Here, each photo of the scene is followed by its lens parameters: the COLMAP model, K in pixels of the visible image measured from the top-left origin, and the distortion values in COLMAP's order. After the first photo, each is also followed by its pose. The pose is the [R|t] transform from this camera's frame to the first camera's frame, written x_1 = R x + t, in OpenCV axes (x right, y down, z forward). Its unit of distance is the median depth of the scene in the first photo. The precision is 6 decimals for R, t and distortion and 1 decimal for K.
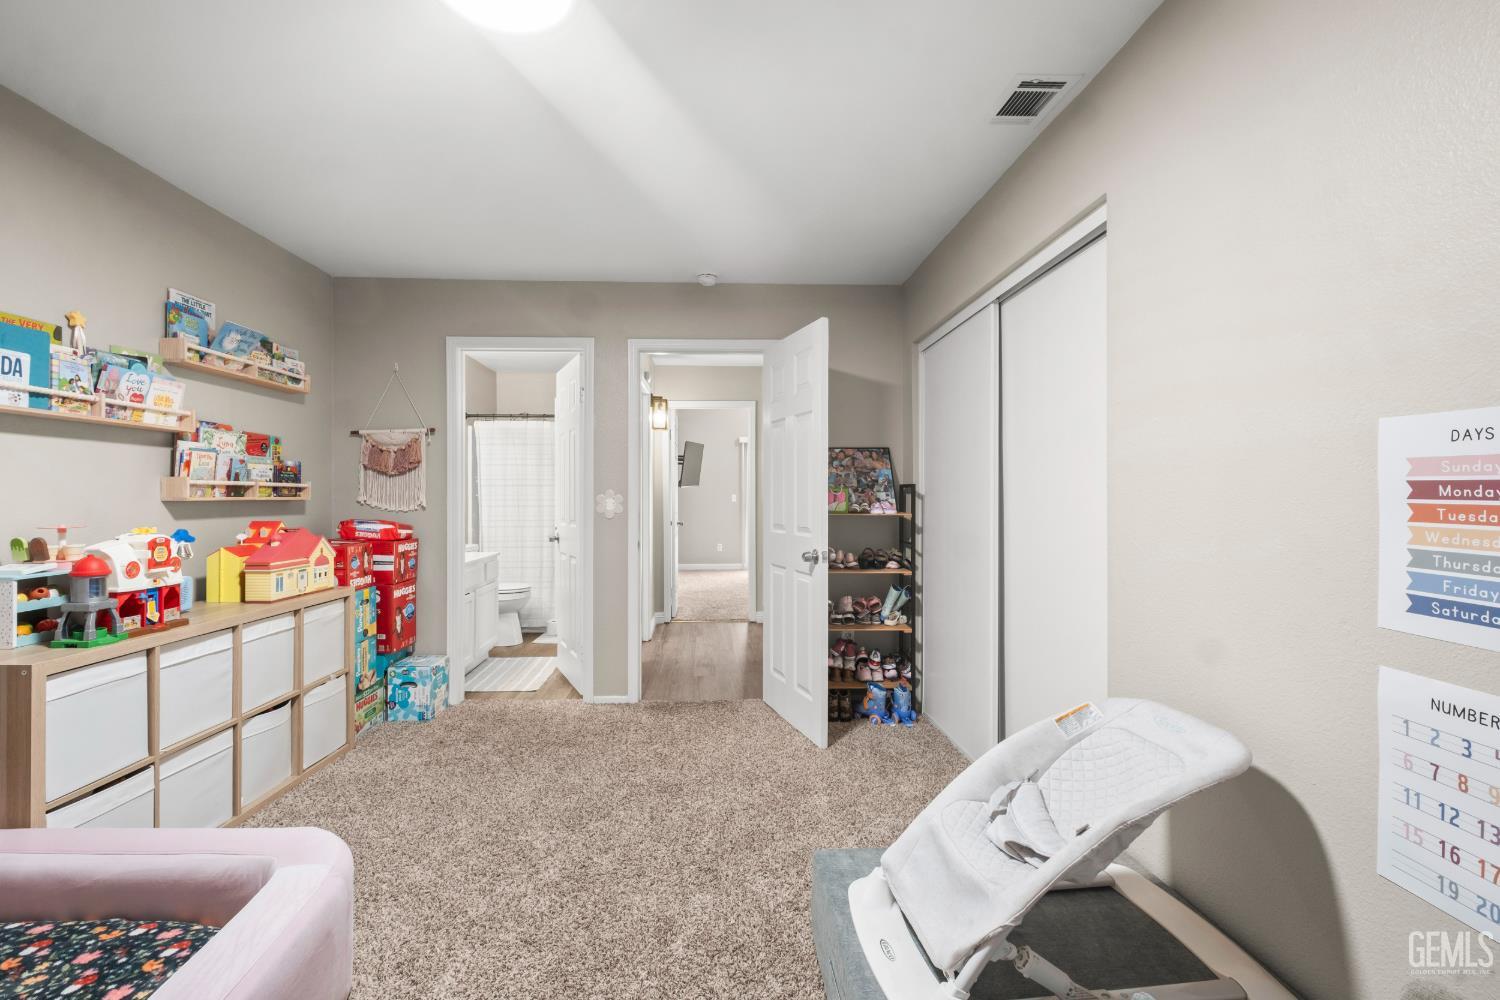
lens RADIAL K [[668.7, 0, 739.5], [0, 668.7, 498.6], [0, 0, 1]] dist [0.000273, -0.000074]
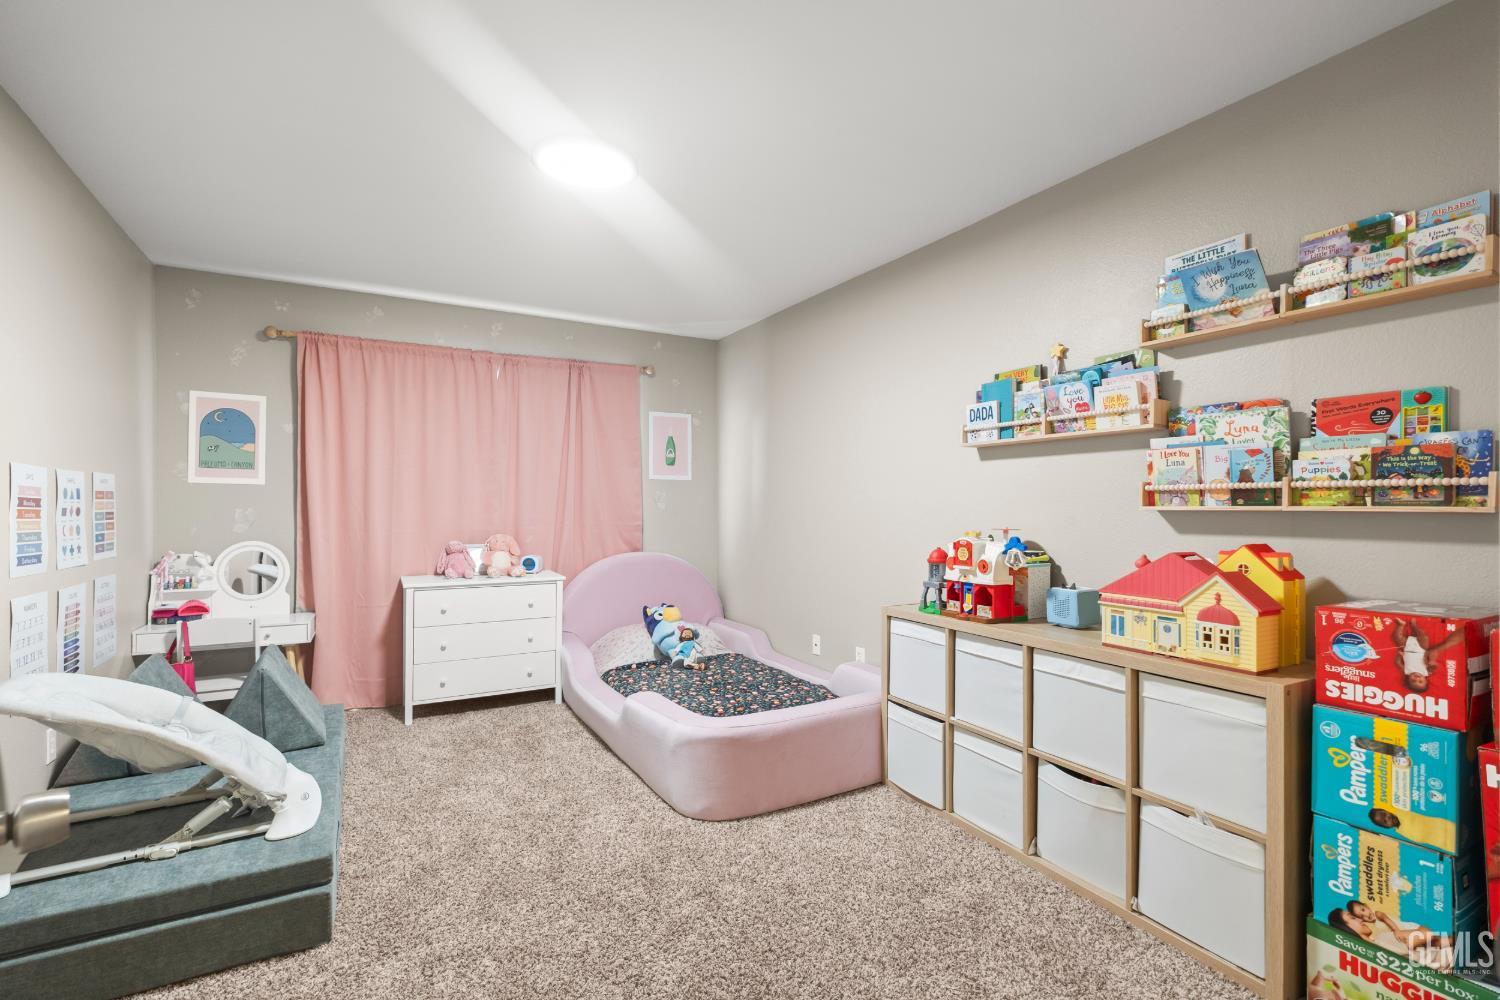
lens RADIAL K [[668.7, 0, 739.5], [0, 668.7, 498.6], [0, 0, 1]] dist [0.000273, -0.000074]
pose [[-0.892435, -0.004608, -0.451152, 0.010686], [-0.000972, 0.999965, -0.008290, -0.003537], [0.451175, -0.006960, -0.892408, 1.413898]]
